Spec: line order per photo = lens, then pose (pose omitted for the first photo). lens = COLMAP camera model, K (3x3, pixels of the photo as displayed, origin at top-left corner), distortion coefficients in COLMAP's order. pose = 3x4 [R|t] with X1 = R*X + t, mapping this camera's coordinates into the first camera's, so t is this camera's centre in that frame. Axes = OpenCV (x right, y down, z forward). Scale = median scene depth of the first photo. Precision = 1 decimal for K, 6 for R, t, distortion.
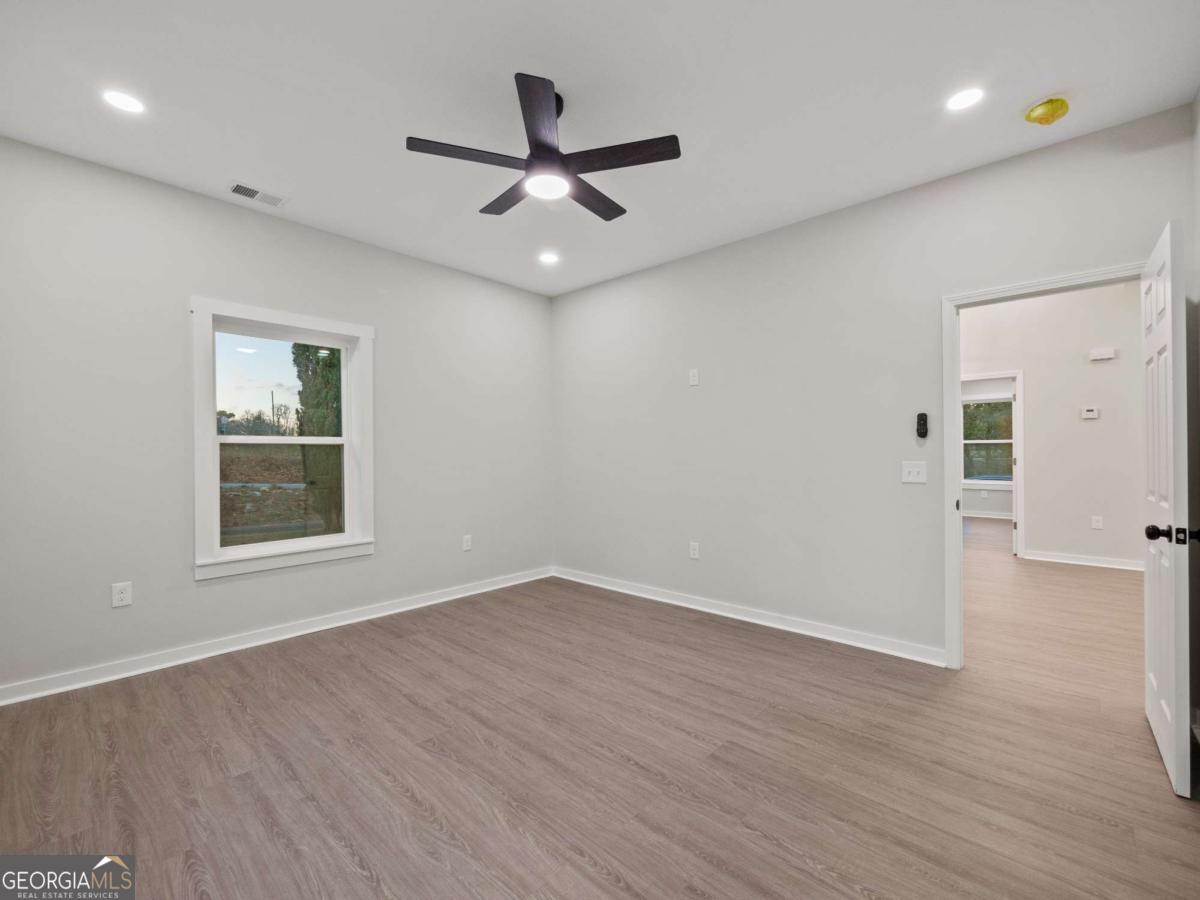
lens RADIAL K [[508.4, 0, 596.3], [0, 508.4, 446.1], [0, 0, 1]] dist [-0.004303, -0.000927]
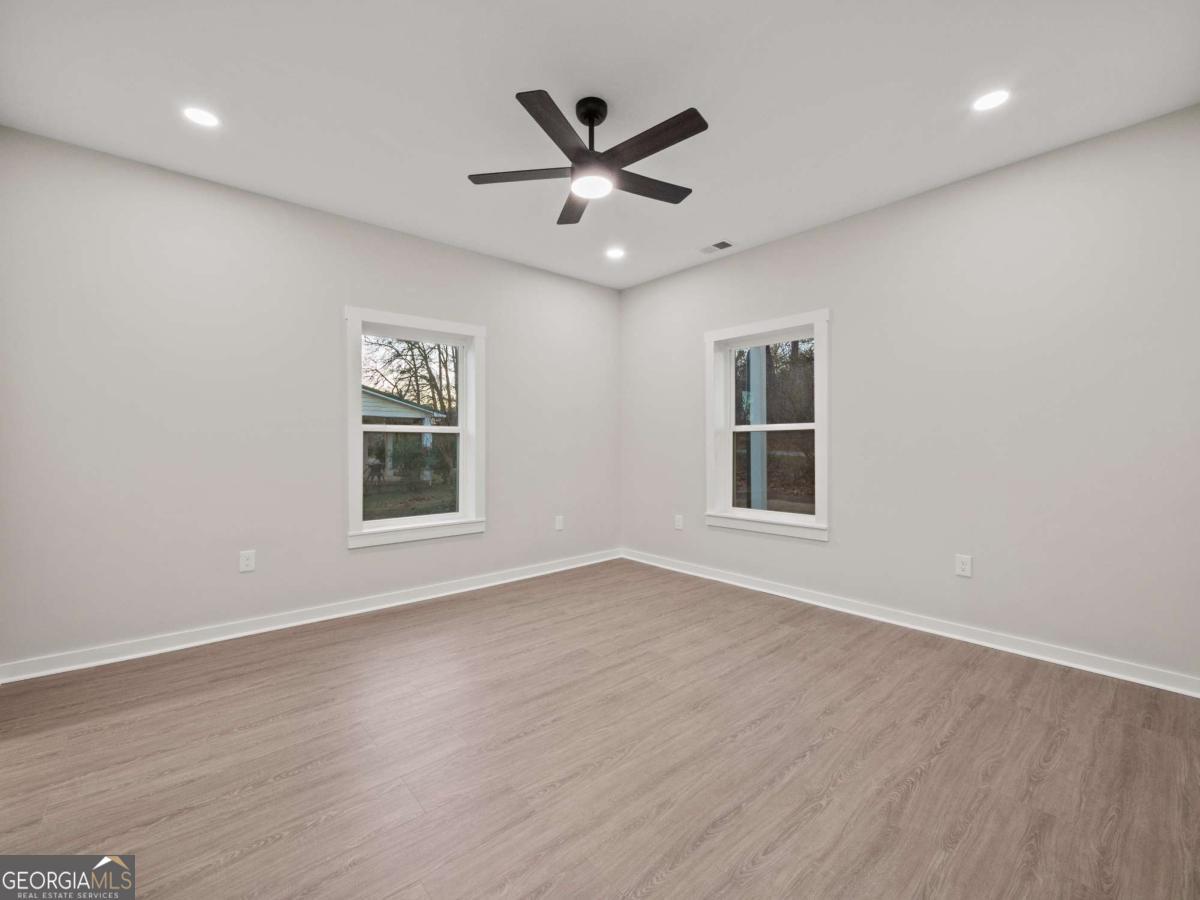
lens RADIAL K [[508.4, 0, 598.7], [0, 508.4, 439.8], [0, 0, 1]] dist [-0.004303, -0.000927]
pose [[-0.101747, -0.001524, -0.994809, 0.864285], [0.015906, 0.999869, -0.003158, 0.020490], [0.994683, -0.016145, -0.101709, 1.010918]]
